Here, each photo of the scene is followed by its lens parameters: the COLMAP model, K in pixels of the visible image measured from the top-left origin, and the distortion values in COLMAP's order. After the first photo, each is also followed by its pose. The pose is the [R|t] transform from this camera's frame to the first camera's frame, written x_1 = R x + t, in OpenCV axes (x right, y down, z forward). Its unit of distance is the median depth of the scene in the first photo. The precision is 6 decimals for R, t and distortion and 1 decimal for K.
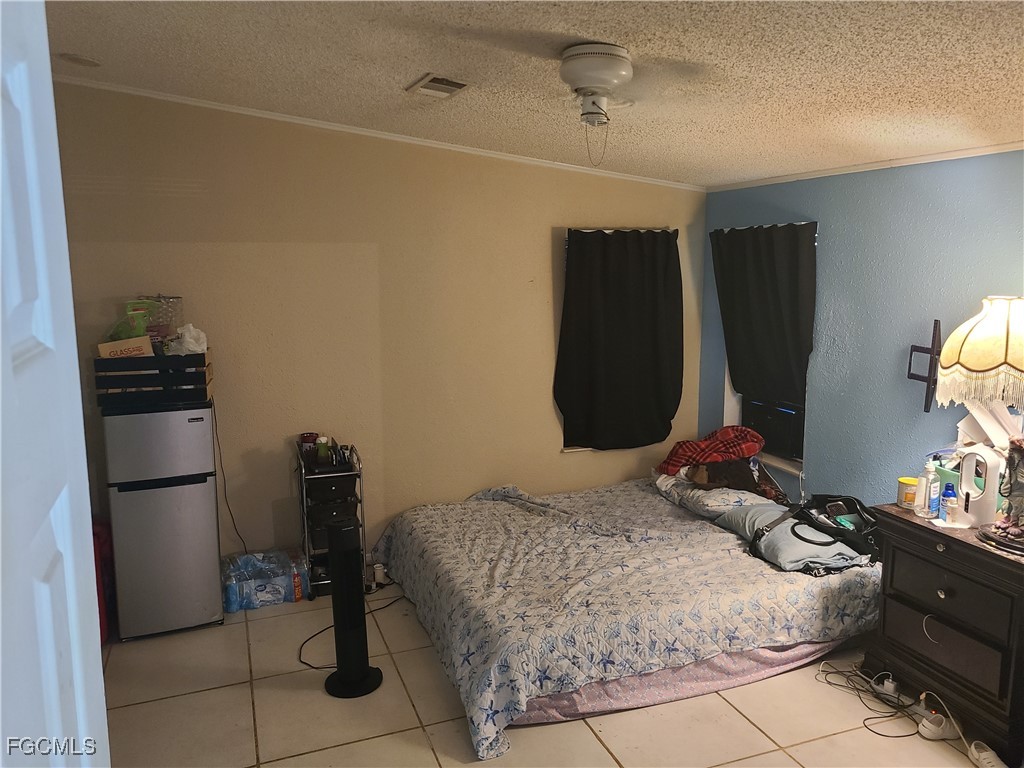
lens RADIAL K [[762.8, 0, 510.8], [0, 762.8, 385.4], [0, 0, 1]] dist [0.062296, -0.041241]
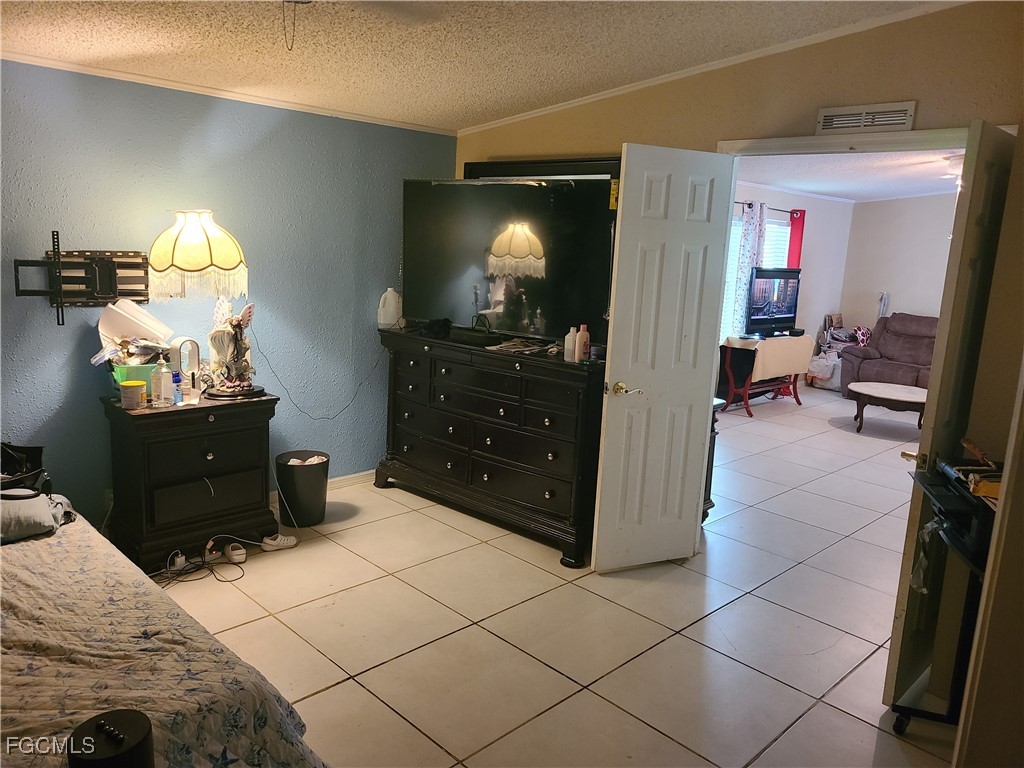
lens RADIAL K [[762.8, 0, 511.9], [0, 762.8, 383.1], [0, 0, 1]] dist [0.062296, -0.041241]
pose [[-0.413450, -0.185883, 0.891351, -0.706732], [0.098132, 0.964141, 0.246581, -0.096402], [-0.905223, 0.189419, -0.380383, 1.005941]]
